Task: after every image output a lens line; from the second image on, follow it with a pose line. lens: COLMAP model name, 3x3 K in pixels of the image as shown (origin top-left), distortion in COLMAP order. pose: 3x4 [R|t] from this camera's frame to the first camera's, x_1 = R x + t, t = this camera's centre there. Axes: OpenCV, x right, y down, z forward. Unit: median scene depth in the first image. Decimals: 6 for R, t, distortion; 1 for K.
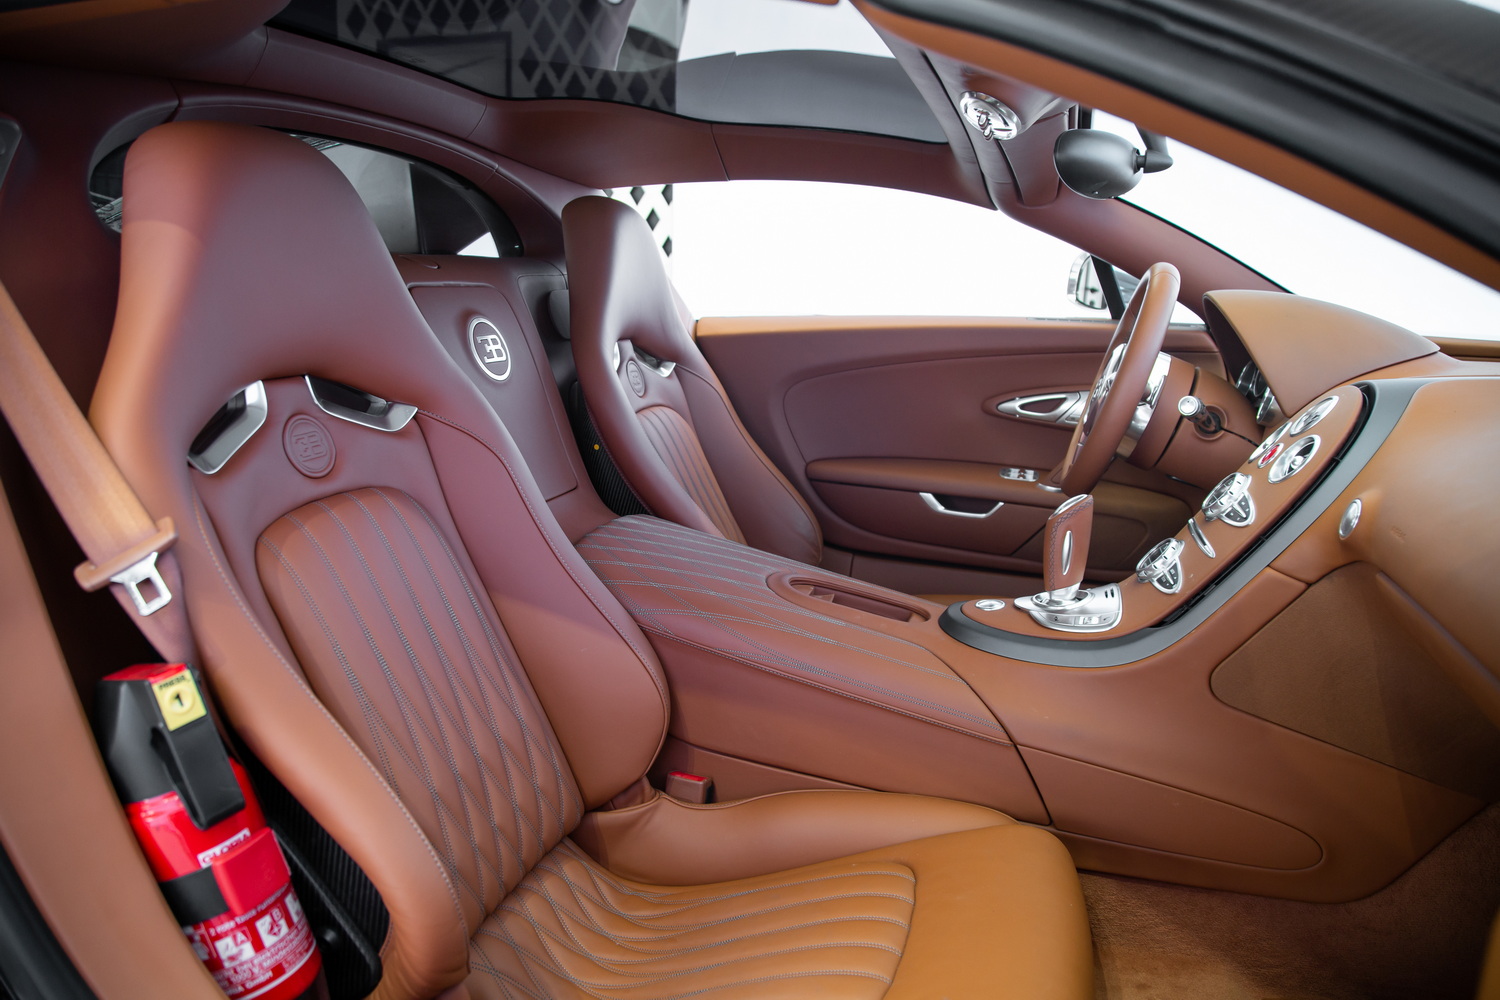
lens RADIAL K [[1016.6, 0, 750.0], [0, 1016.6, 500.0], [0, 0, 1]] dist [-0.126830, 0.055347]
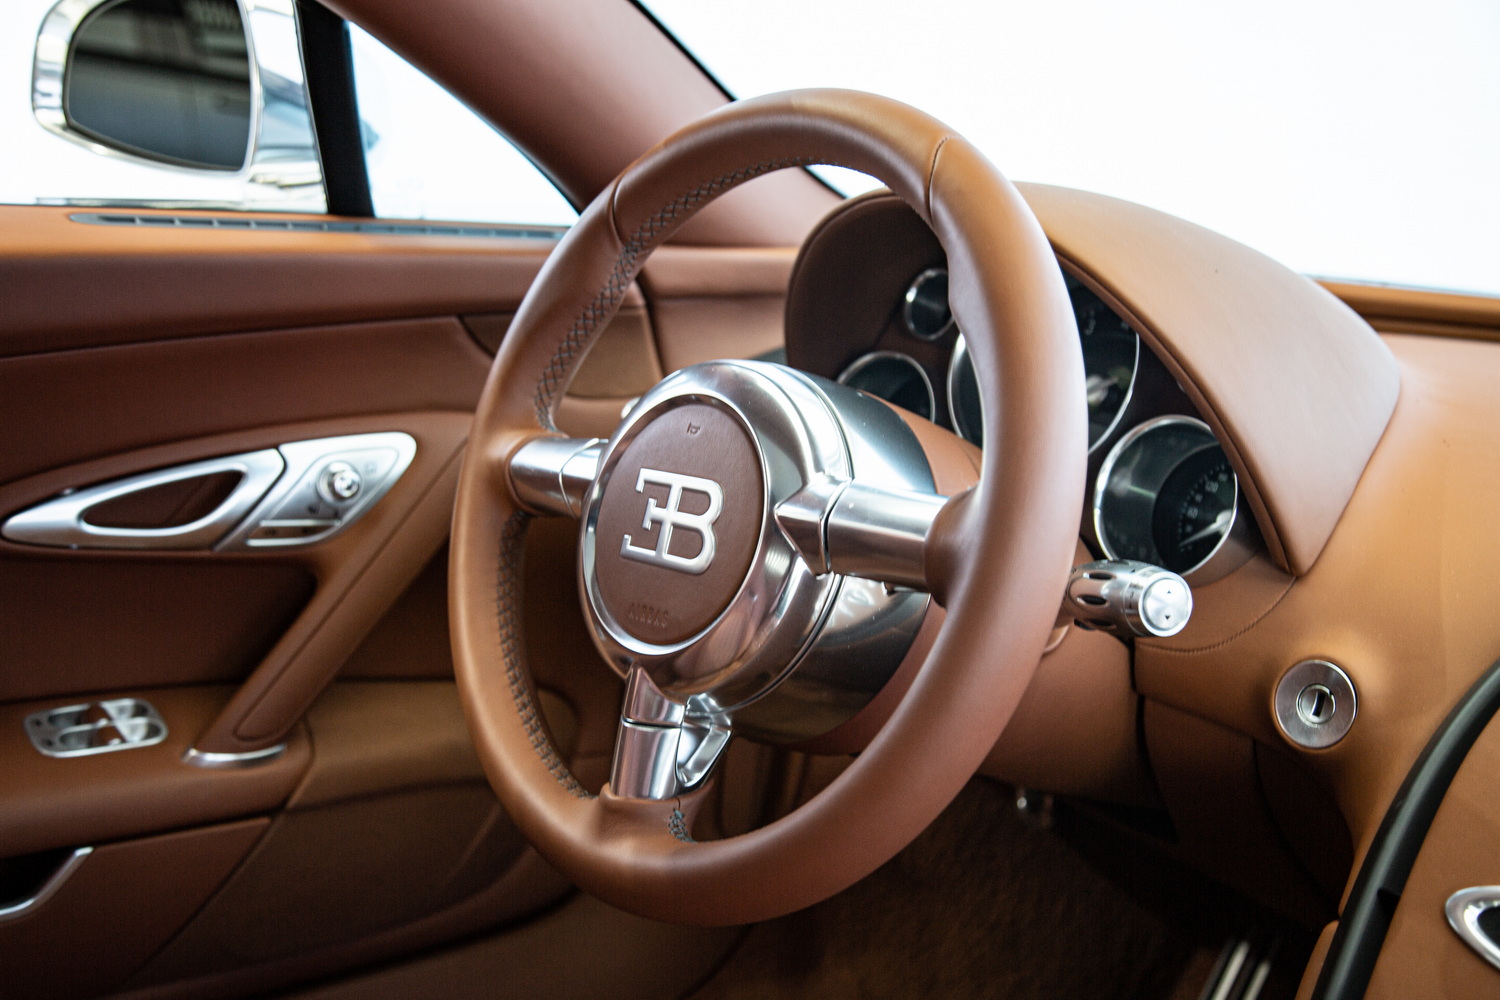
lens RADIAL K [[1605.3, 0, 750.0], [0, 1605.3, 500.0], [0, 0, 1]] dist [0.047970, 0.006136]
pose [[0.548490, -0.171329, 0.818416, -0.028148], [0.107234, 0.985113, 0.134359, -0.241725], [-0.829253, 0.014068, 0.558697, 0.972350]]
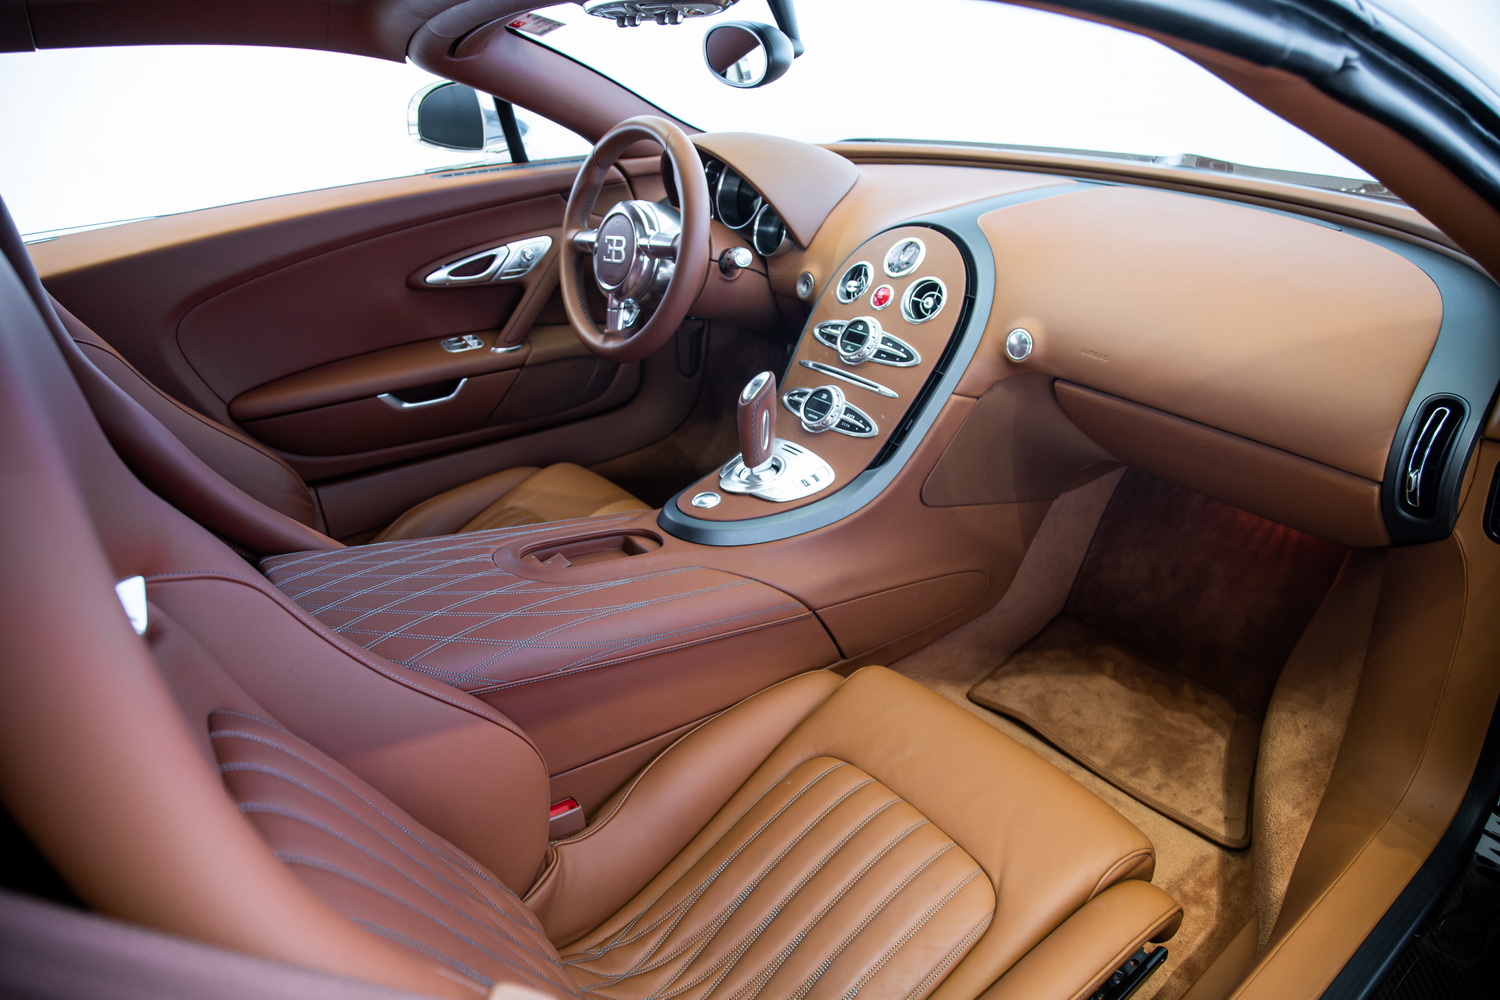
lens RADIAL K [[989.5, 0, 750.0], [0, 989.5, 500.0], [0, 0, 1]] dist [-0.118715, 0.046302]
pose [[0.585473, -0.389126, 0.711198, -0.497628], [0.206931, 0.919944, 0.332990, -0.244169], [-0.783837, -0.047788, 0.619125, 0.369164]]
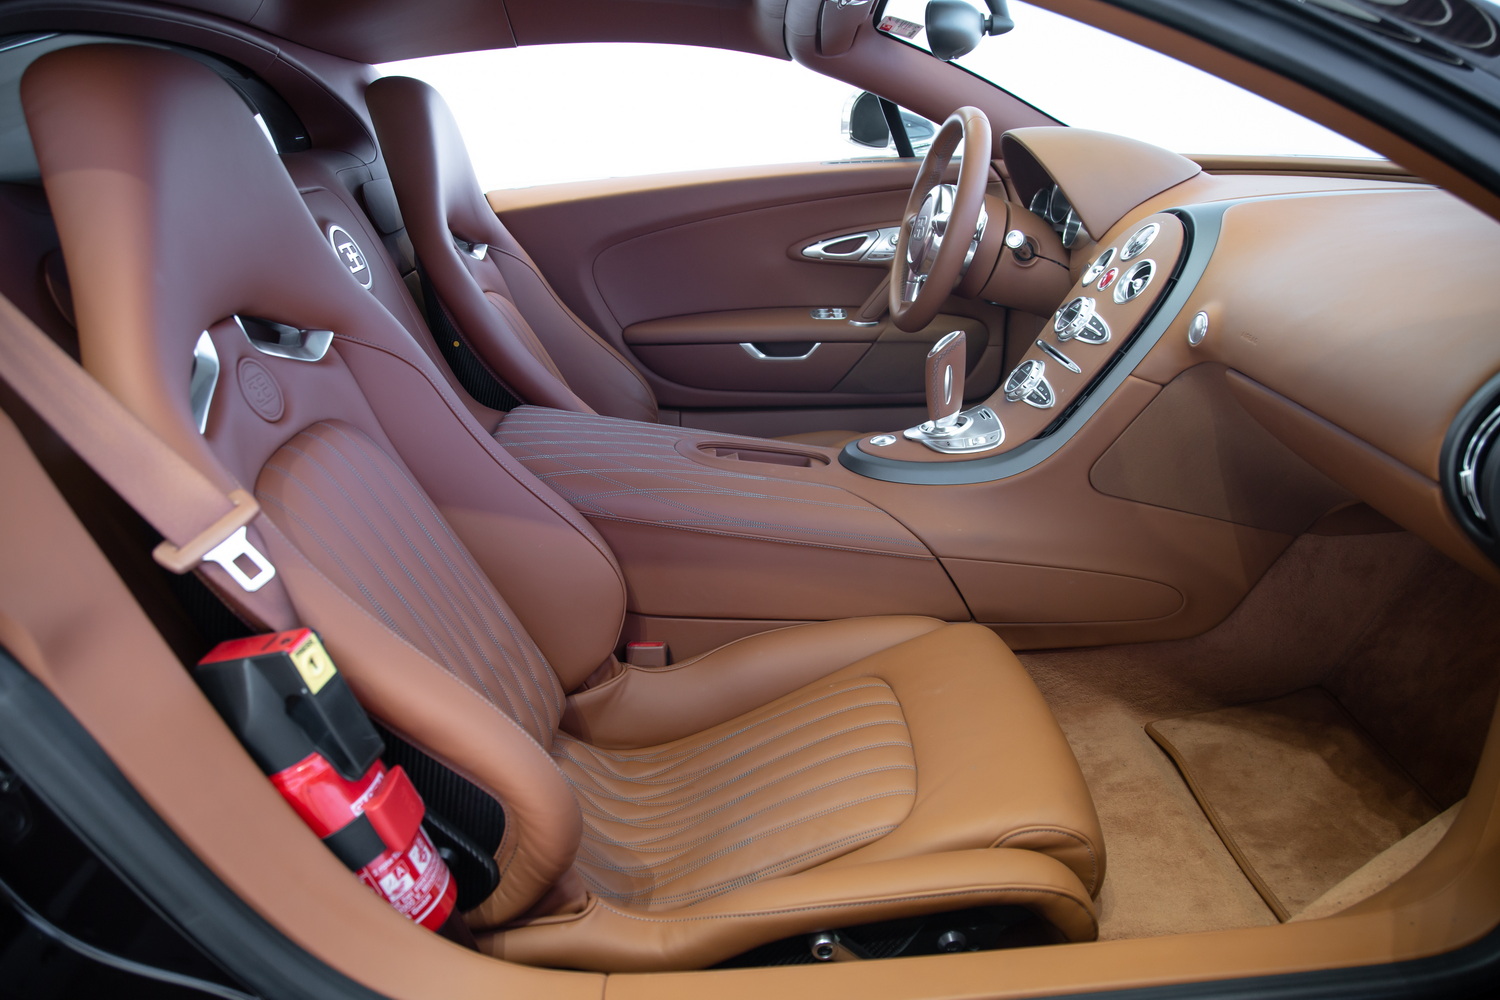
lens RADIAL K [[1051.9, 0, 750.0], [0, 1051.9, 500.0], [0, 0, 1]] dist [-0.128315, 0.062982]
pose [[0.947307, -0.171464, 0.270572, -0.245585], [0.130192, 0.977855, 0.163859, -0.043913], [-0.292676, -0.119998, 0.948652, -0.067629]]
